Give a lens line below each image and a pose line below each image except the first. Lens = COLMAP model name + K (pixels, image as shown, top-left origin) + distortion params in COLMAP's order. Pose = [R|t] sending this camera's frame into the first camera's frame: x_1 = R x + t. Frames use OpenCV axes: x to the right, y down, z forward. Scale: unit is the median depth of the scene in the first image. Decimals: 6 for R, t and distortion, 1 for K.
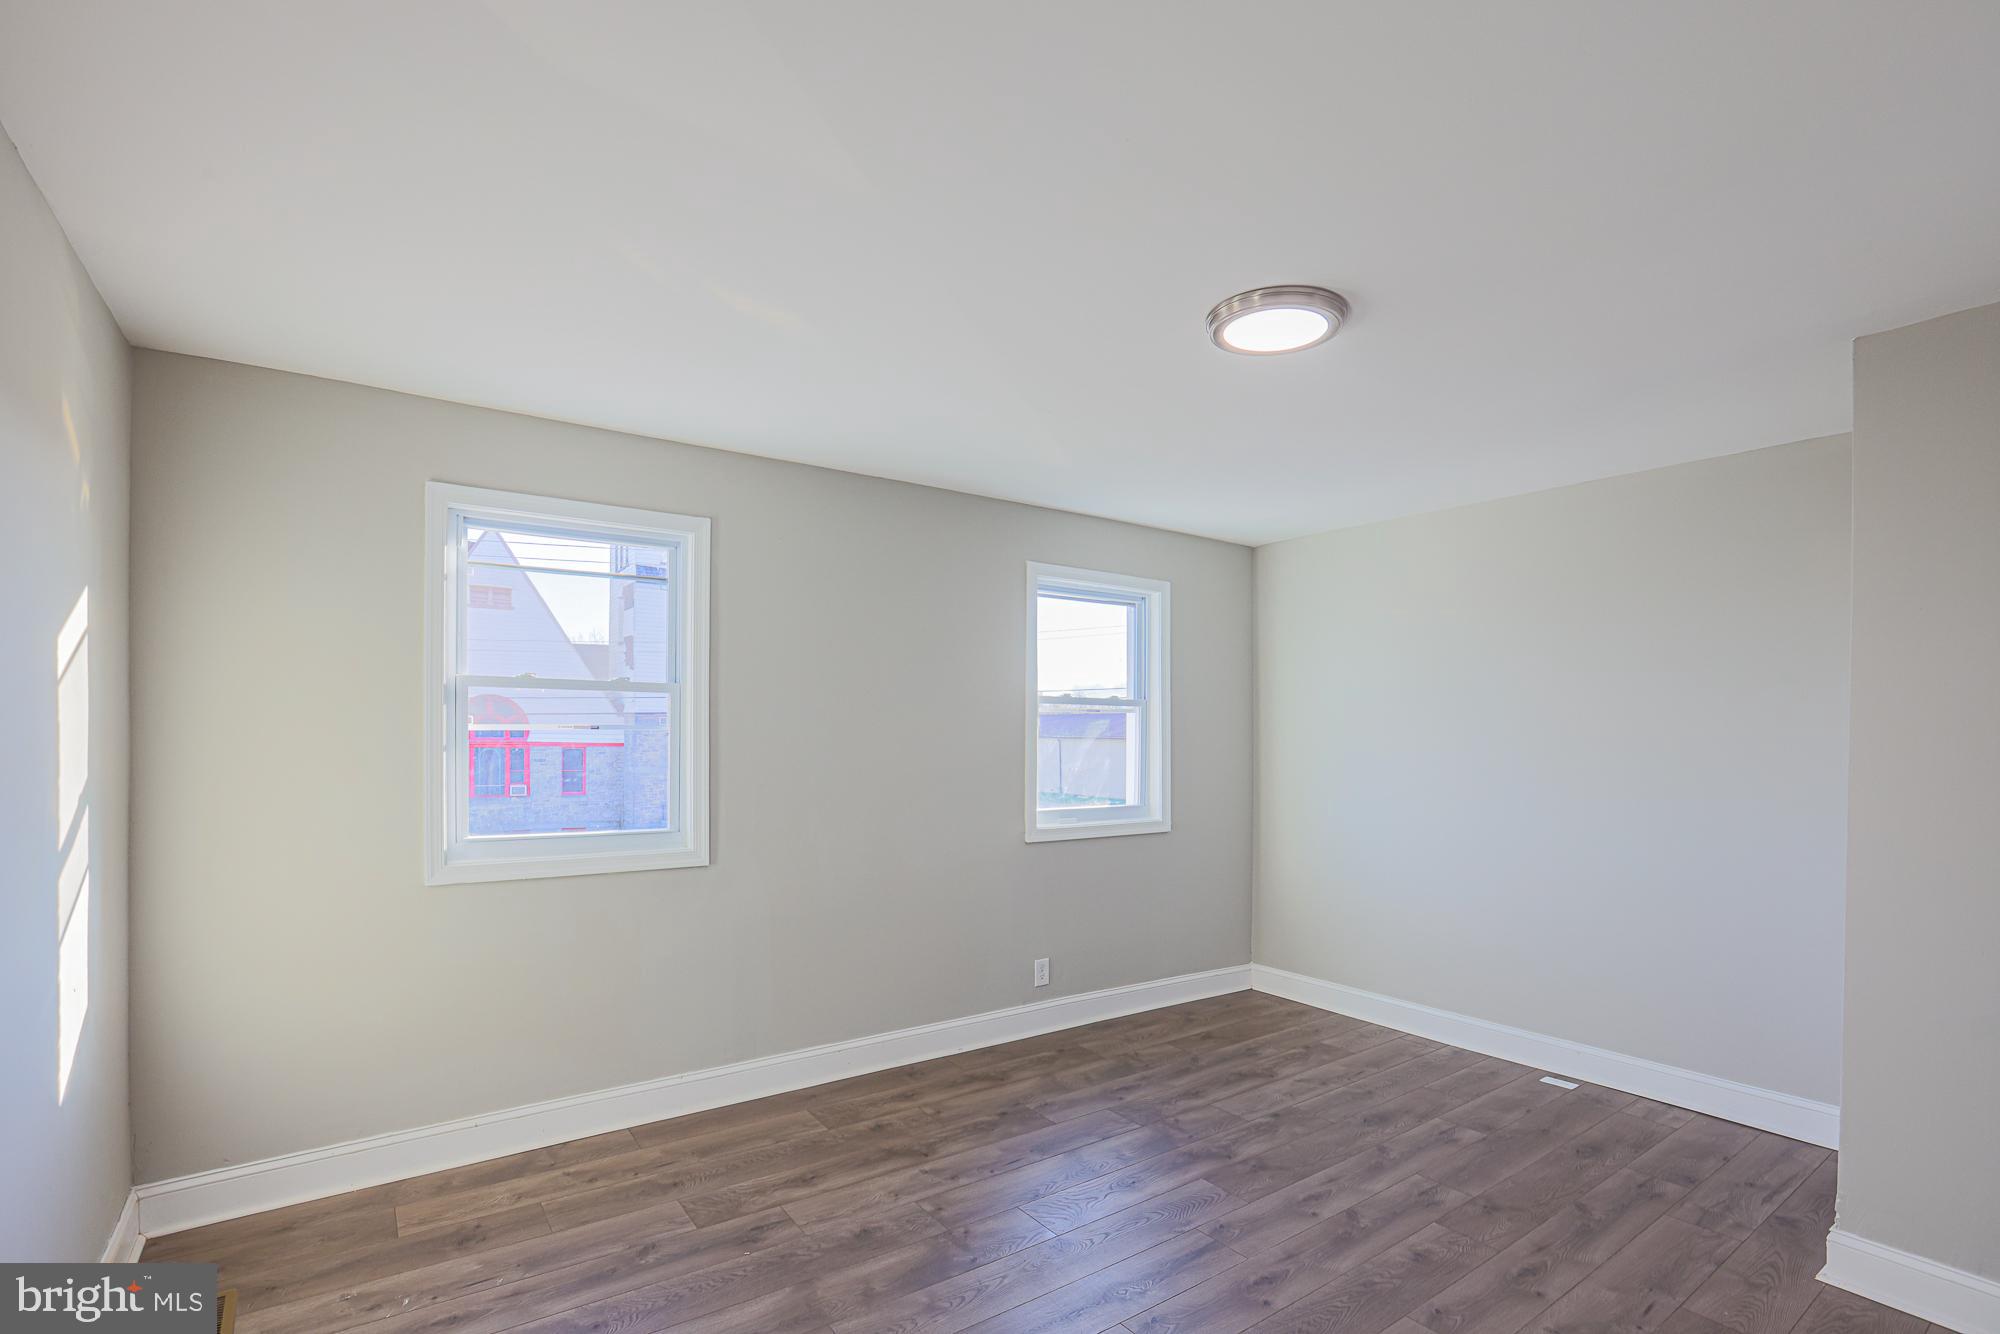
lens RADIAL K [[934.5, 0, 1001.9], [0, 934.5, 730.9], [0, 0, 1]] dist [-0.053483, 0.029637]
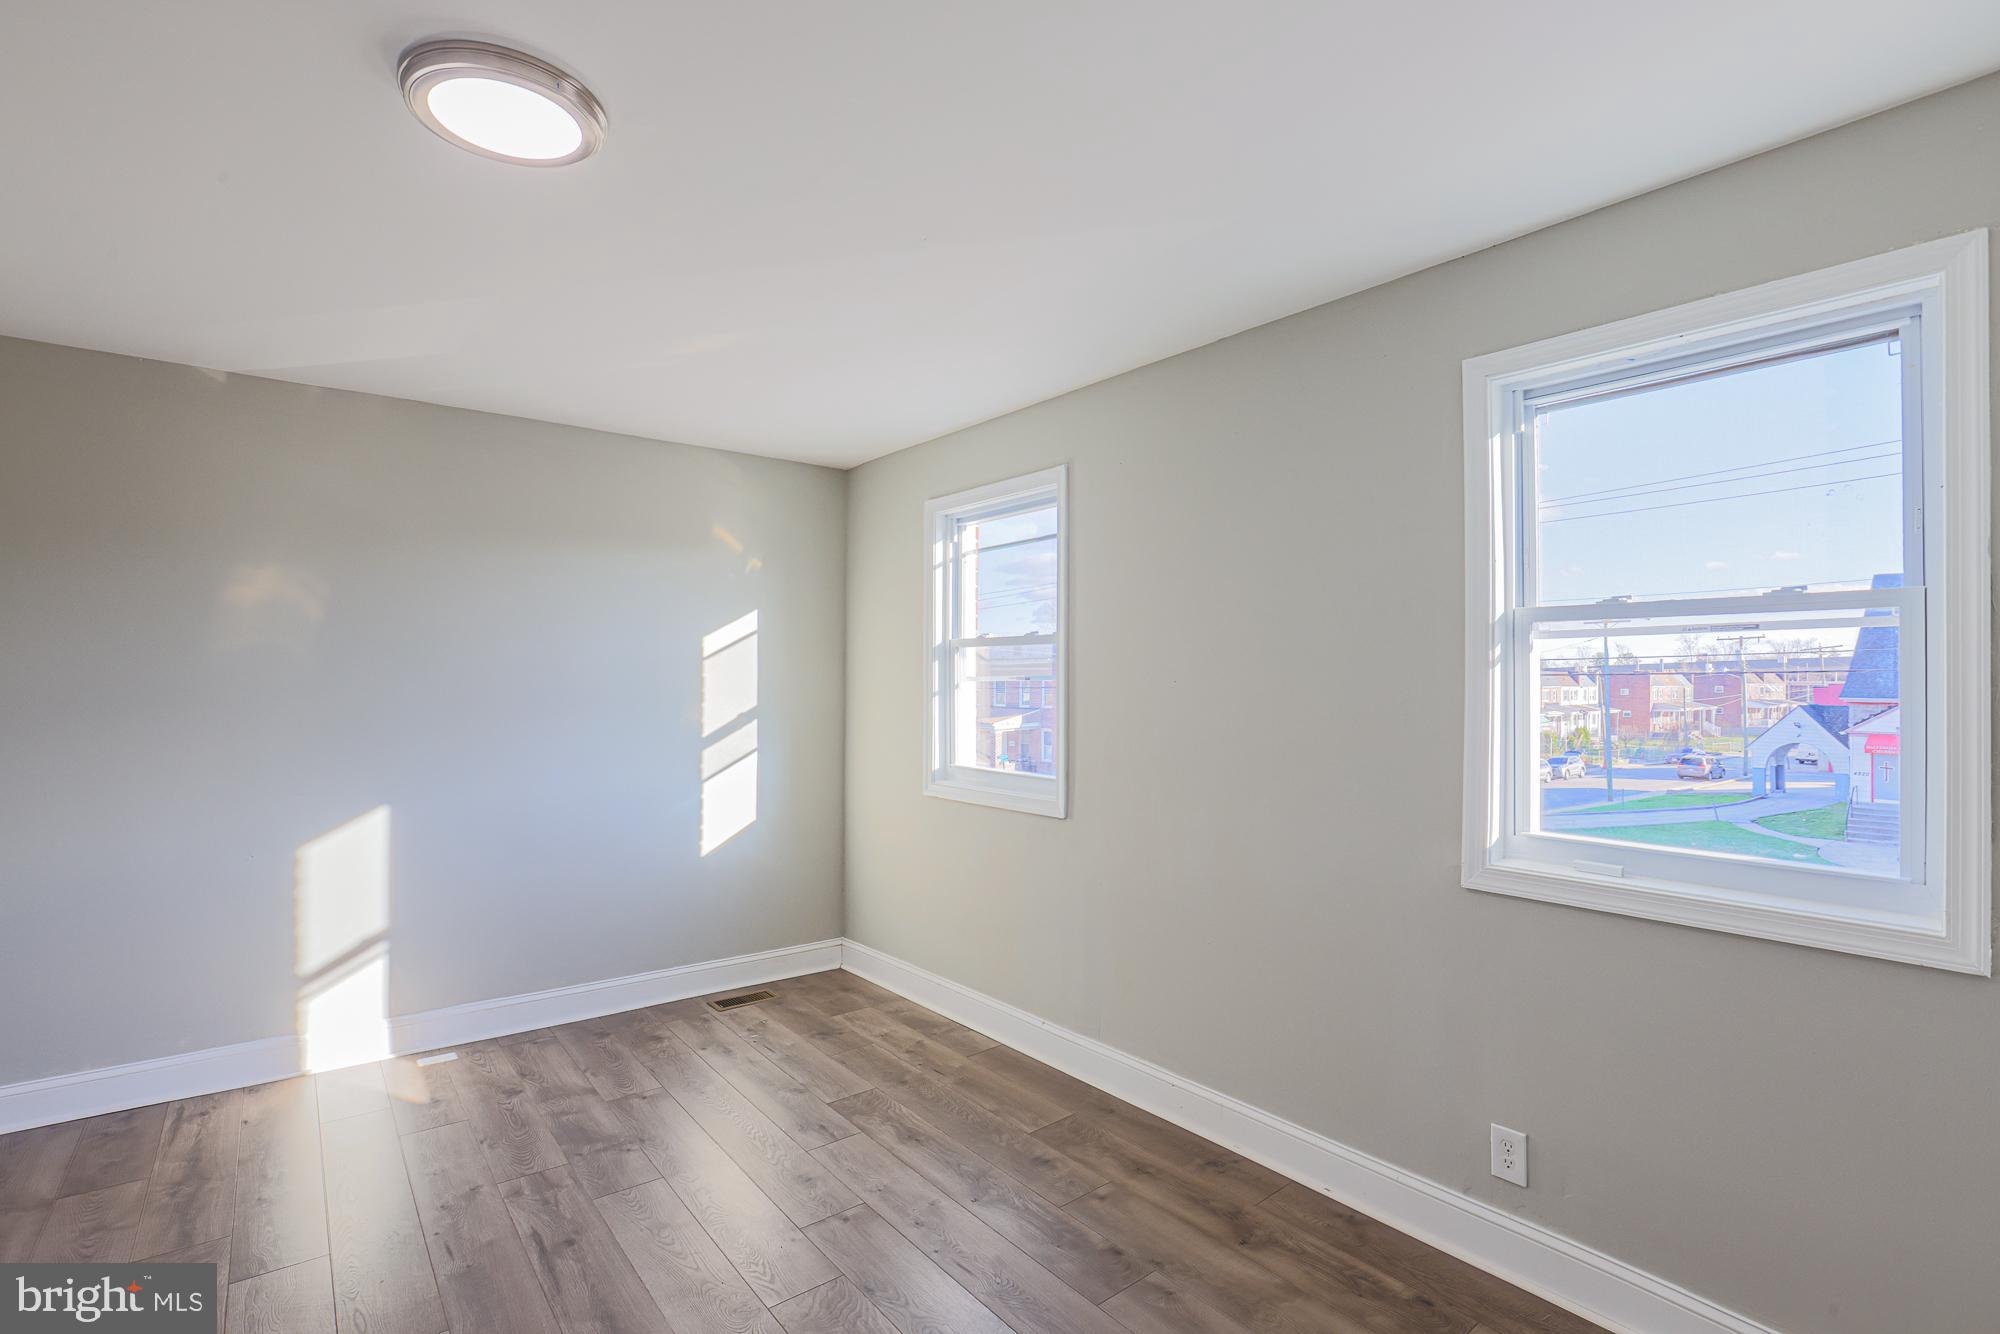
lens RADIAL K [[945.6, 0, 997.5], [0, 945.6, 665.6], [0, 0, 1]] dist [-0.053297, 0.020440]
pose [[0.052270, -0.020855, -0.998415, 0.770584], [0.001473, 0.999782, -0.020807, 0.005173], [0.998632, -0.000383, 0.052290, 1.005654]]
